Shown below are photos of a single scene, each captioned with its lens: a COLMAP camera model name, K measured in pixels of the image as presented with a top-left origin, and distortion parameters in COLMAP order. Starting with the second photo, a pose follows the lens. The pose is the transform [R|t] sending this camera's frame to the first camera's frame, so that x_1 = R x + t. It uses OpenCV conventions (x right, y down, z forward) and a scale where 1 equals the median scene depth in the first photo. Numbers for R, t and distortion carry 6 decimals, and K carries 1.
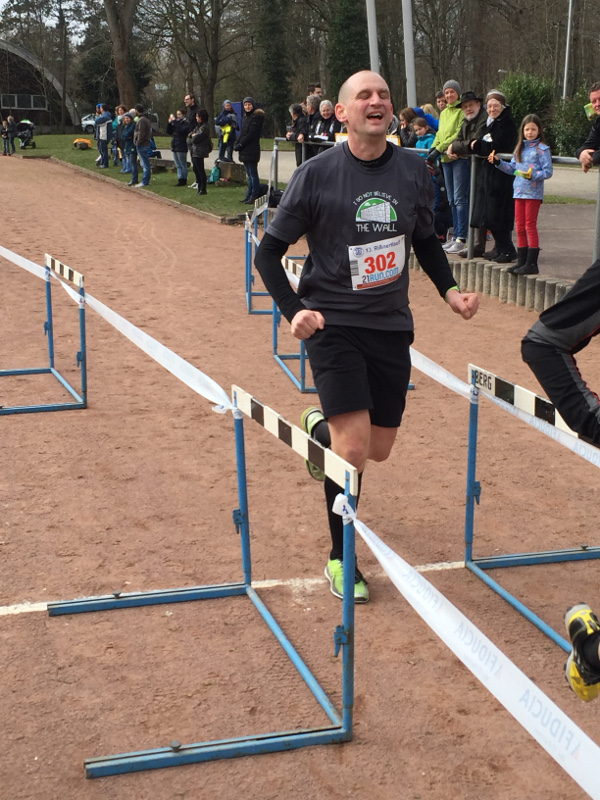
lens RADIAL K [[1235.2, 0, 300.2], [0, 1235.2, 400.3], [0, 0, 1]] dist [0.053179, 0.000000]
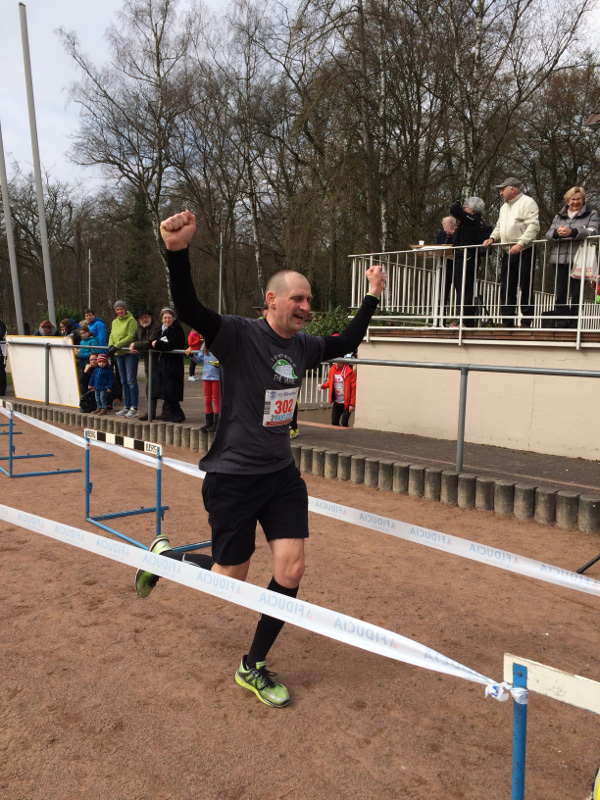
lens RADIAL K [[681.1, 0, 299.3], [0, 681.1, 398.9], [0, 0, 1]] dist [0.059398, -0.009975]
pose [[0.859768, -0.032893, 0.509625, -0.136979], [0.096939, 0.990292, -0.099625, -0.050657], [-0.501400, 0.135057, 0.854609, 0.263786]]
